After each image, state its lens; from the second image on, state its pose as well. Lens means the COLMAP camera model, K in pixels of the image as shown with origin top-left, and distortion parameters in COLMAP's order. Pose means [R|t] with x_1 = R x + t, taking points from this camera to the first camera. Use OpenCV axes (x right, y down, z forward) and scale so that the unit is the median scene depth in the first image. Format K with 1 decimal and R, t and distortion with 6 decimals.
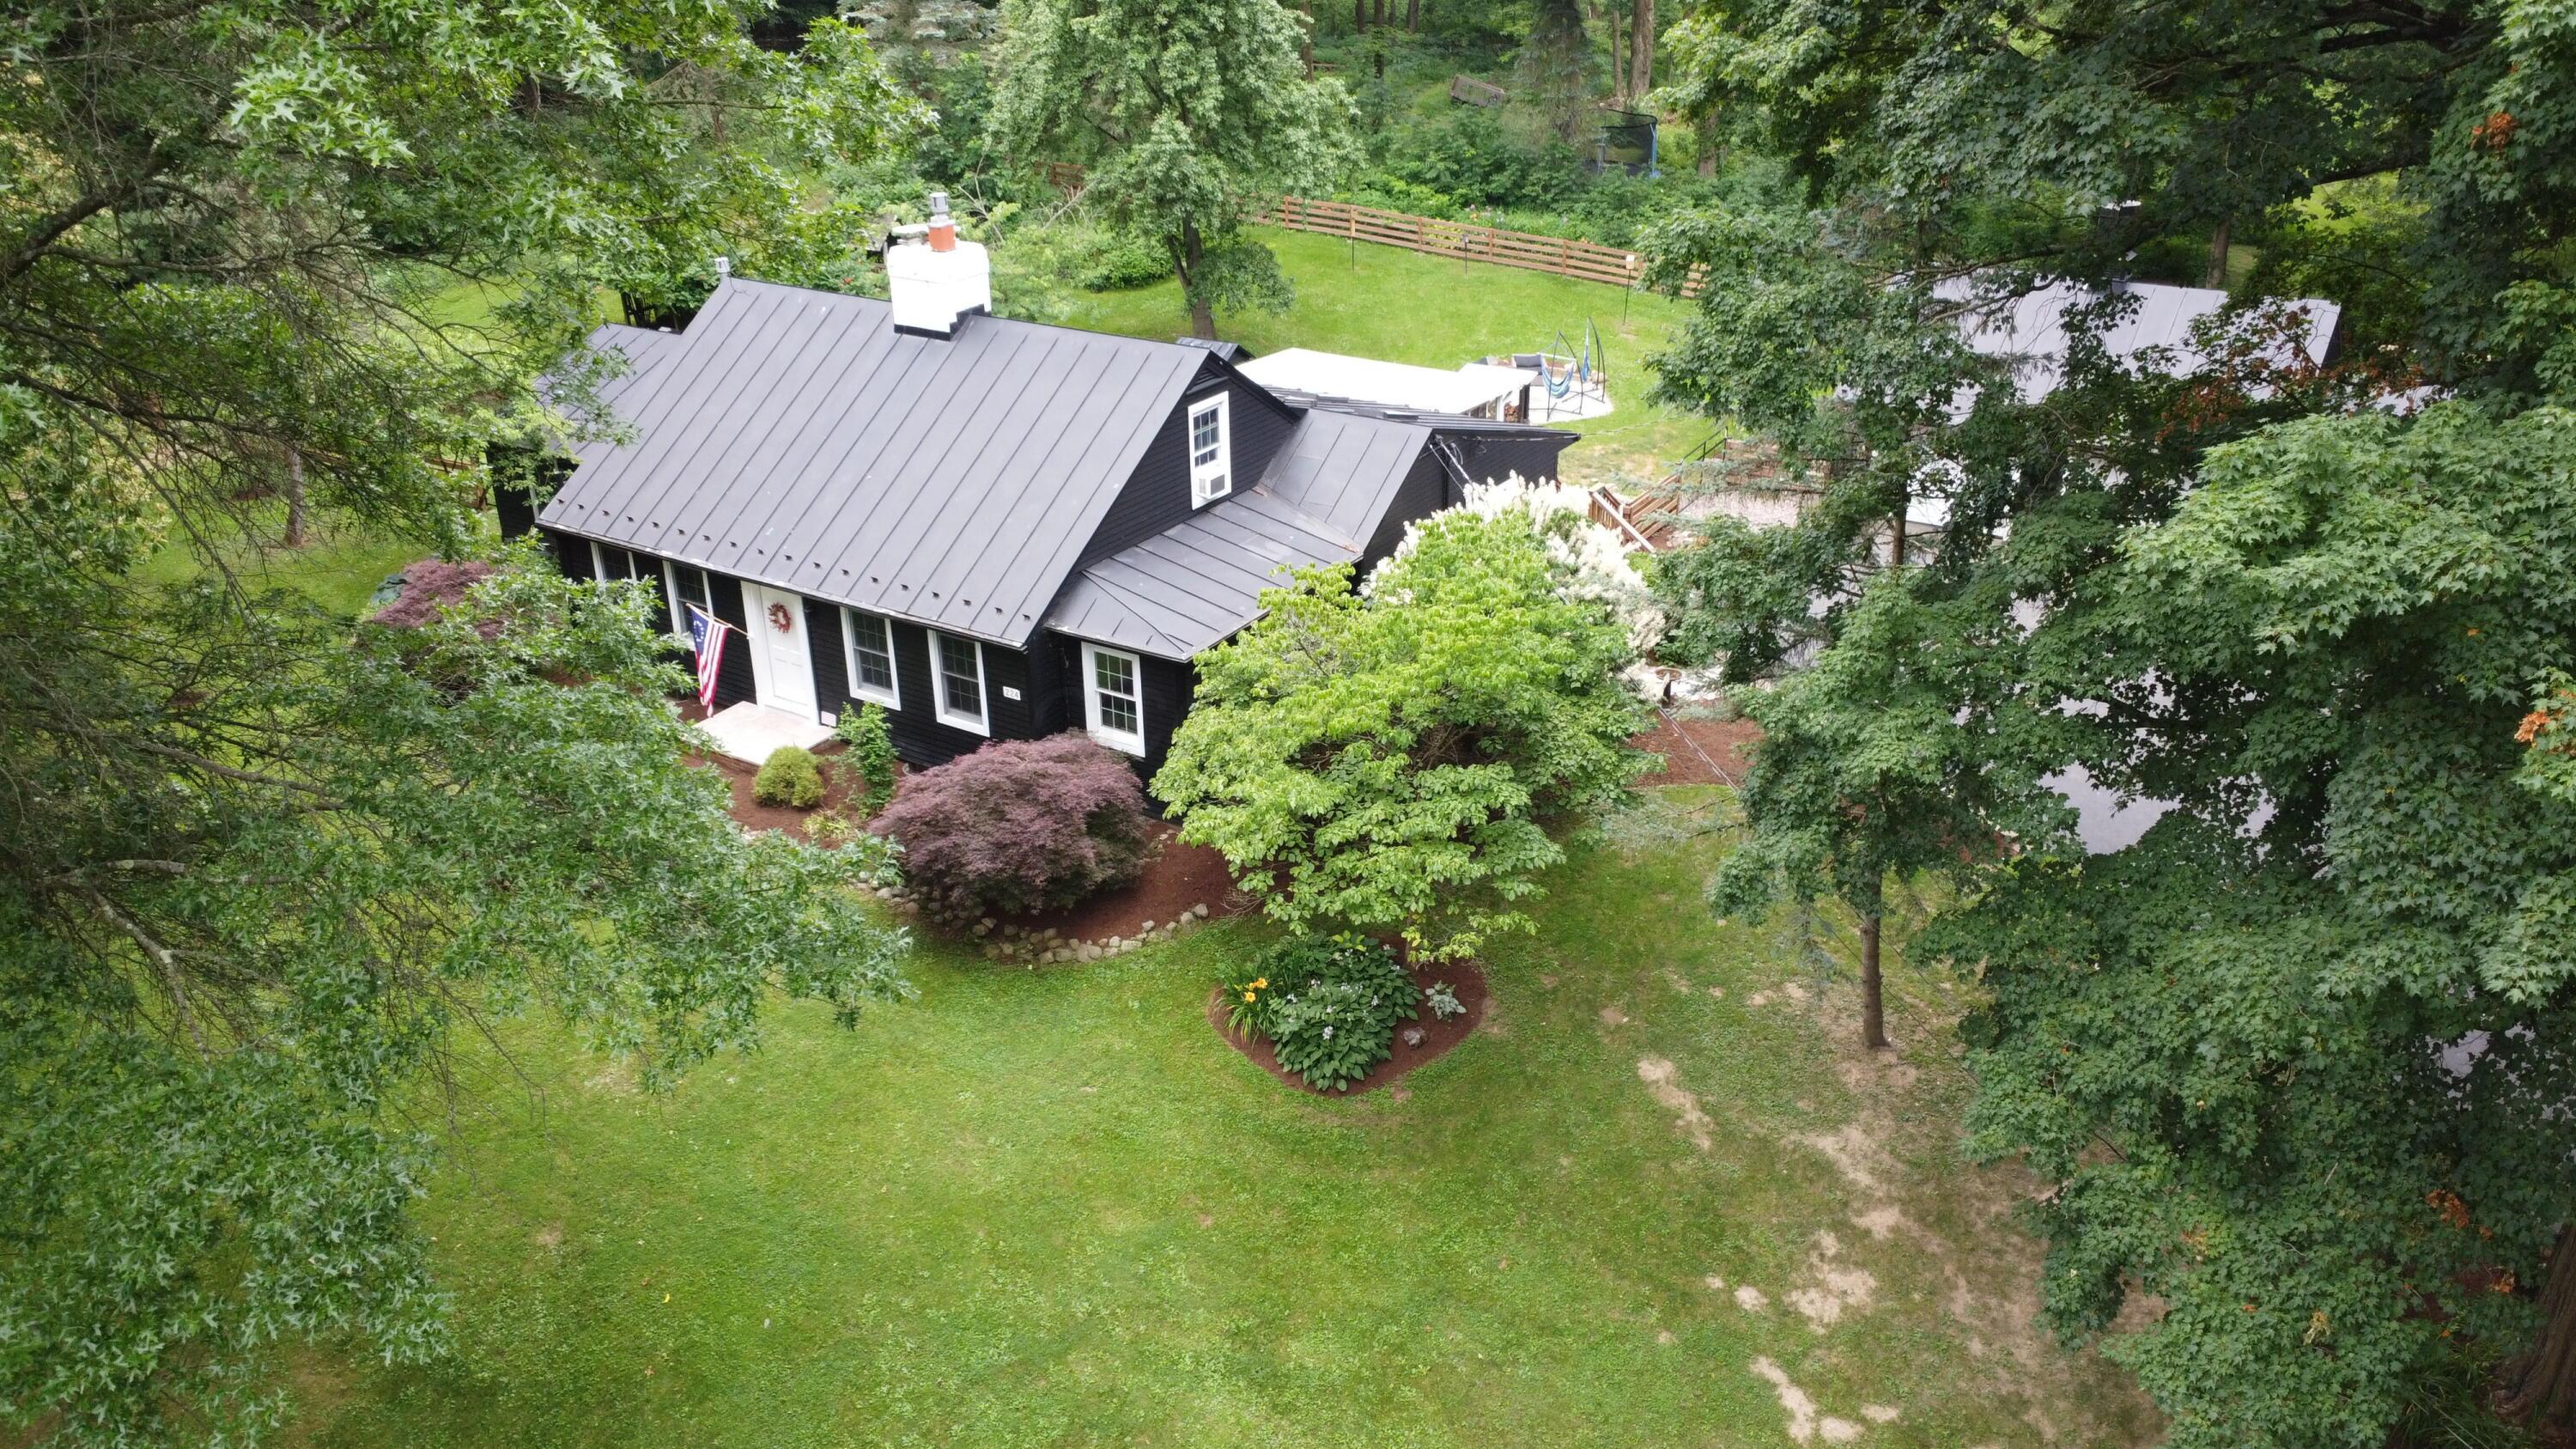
lens RADIAL K [[1940.3, 0, 1288.0], [0, 1940.3, 724.5], [0, 0, 1]] dist [0.004801, -0.001985]
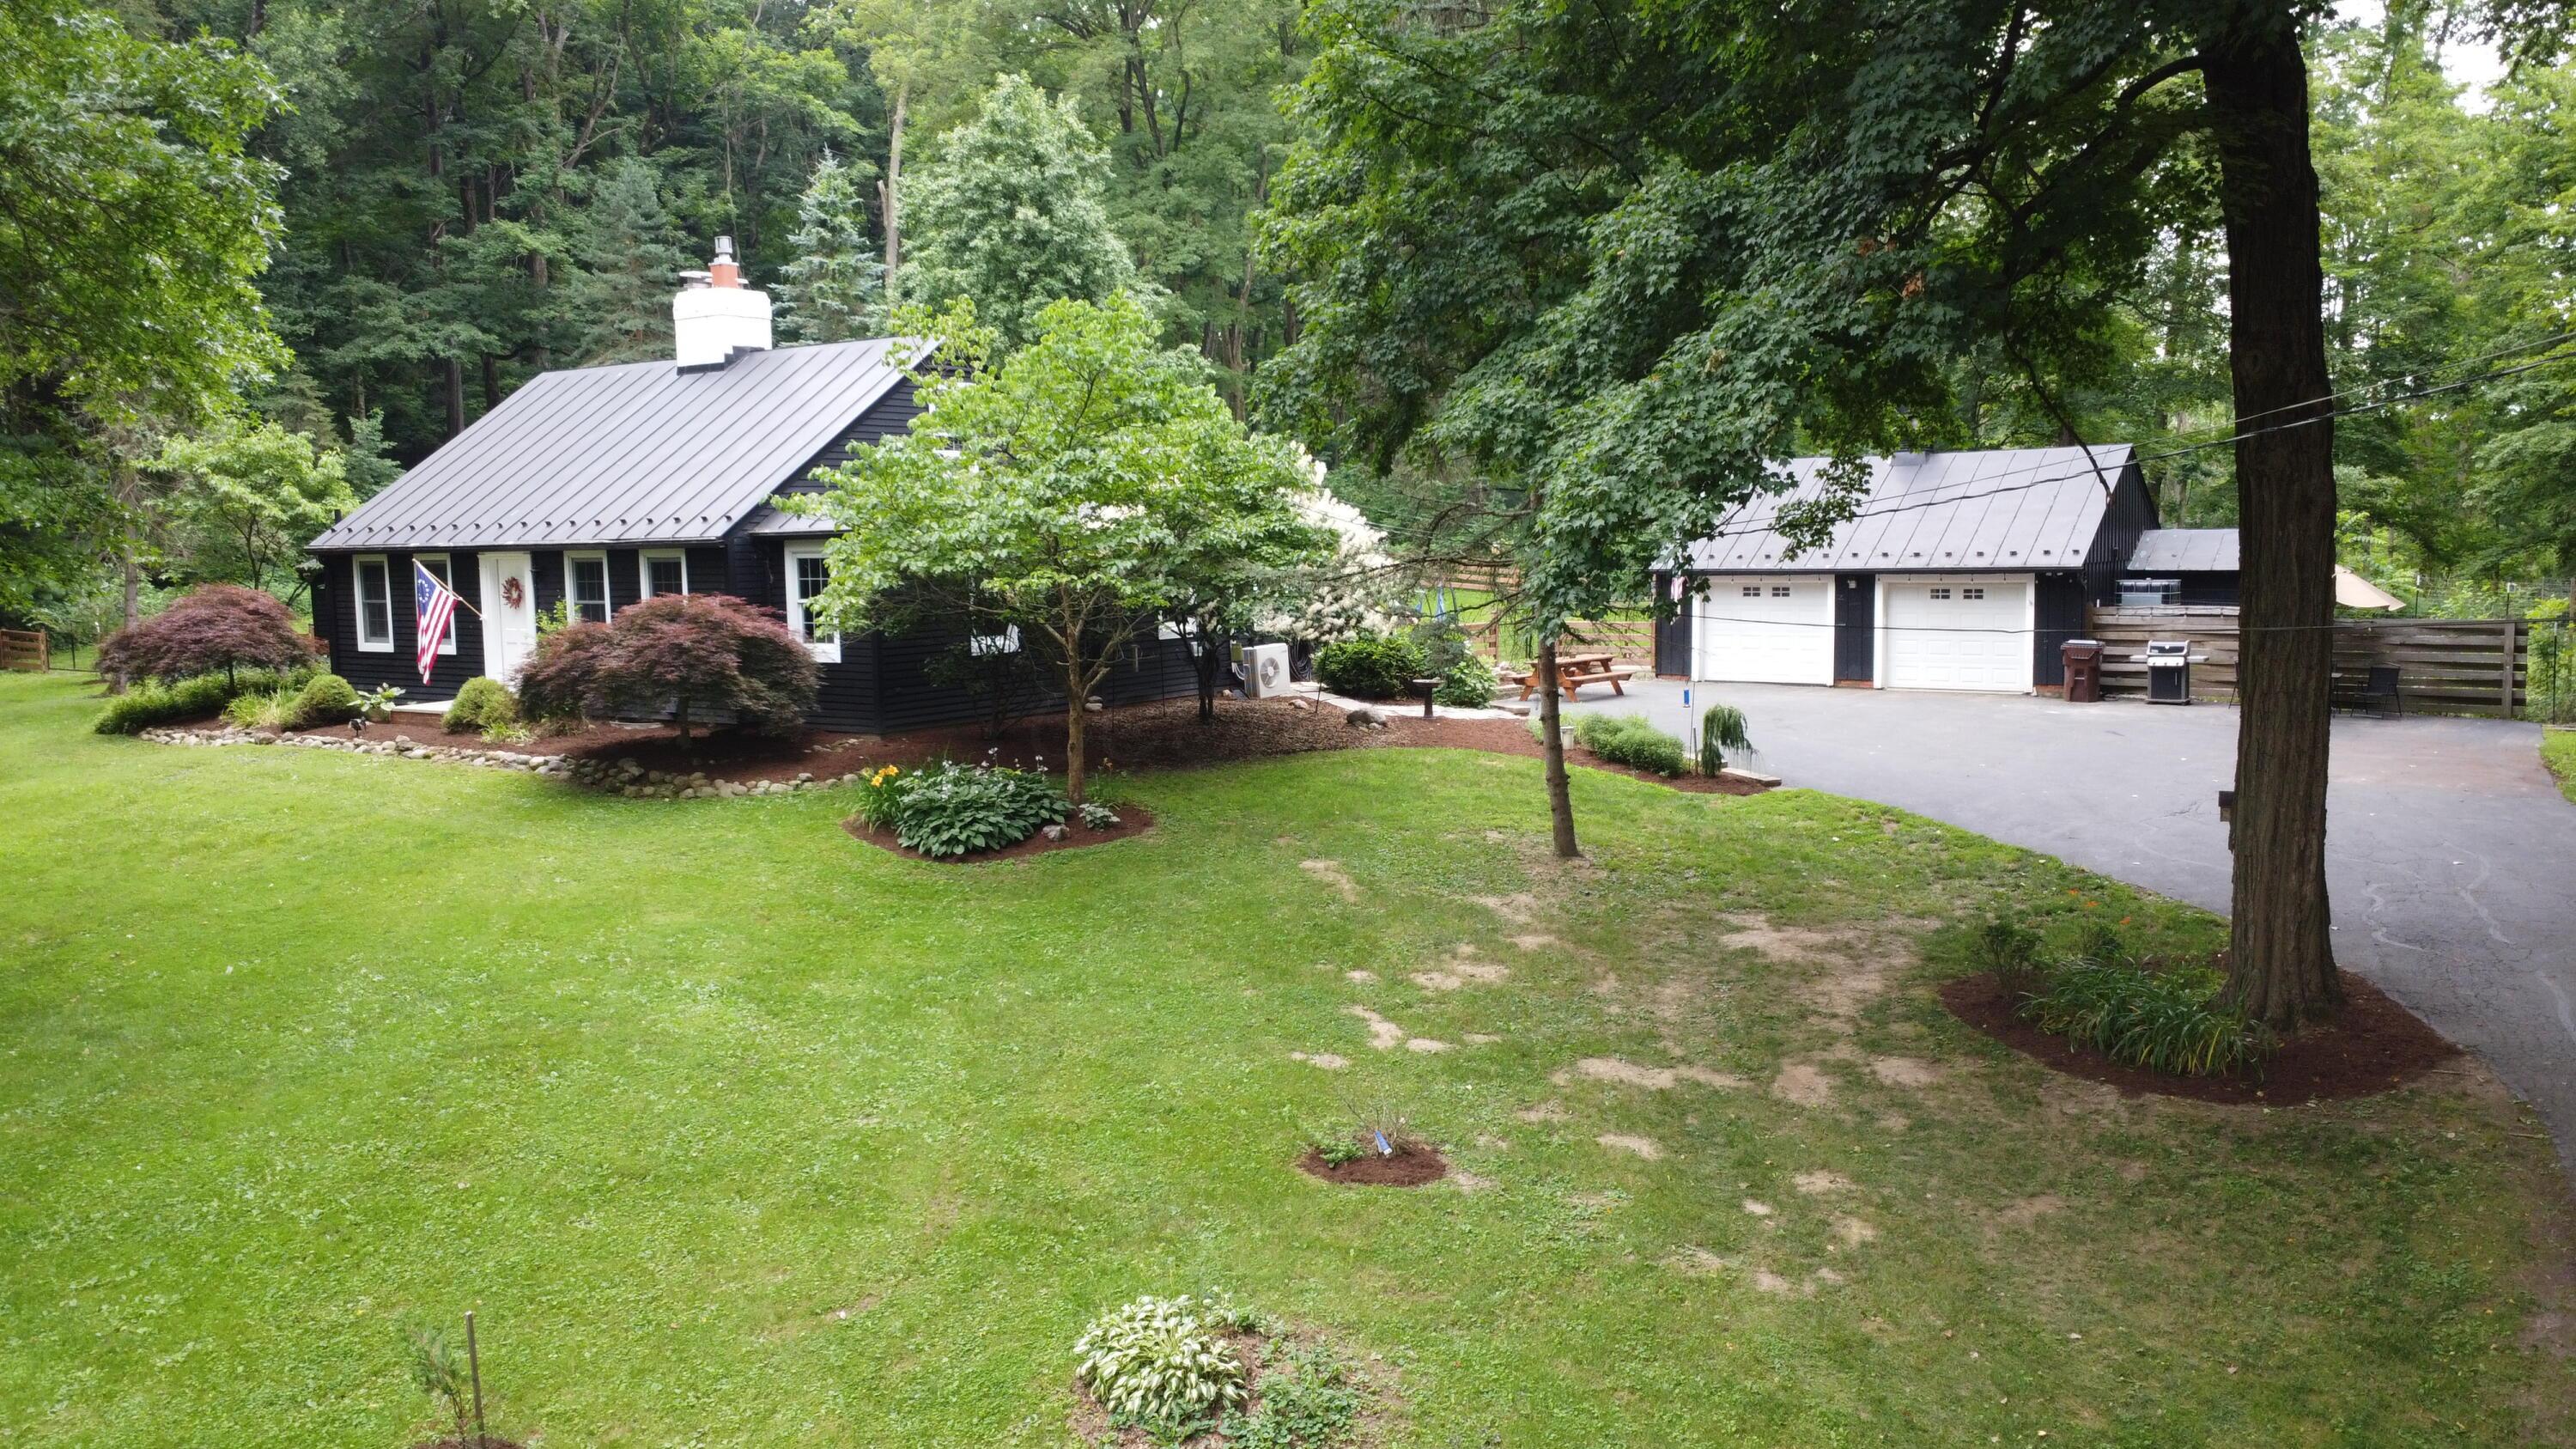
lens RADIAL K [[1940.3, 0, 1288.0], [0, 1940.3, 724.5], [0, 0, 1]] dist [0.004801, -0.001985]
pose [[0.999637, 0.000047, -0.026925, 0.188458], [-0.009090, 0.941873, -0.335845, 0.396606], [0.025344, 0.335968, 0.941532, 0.115999]]
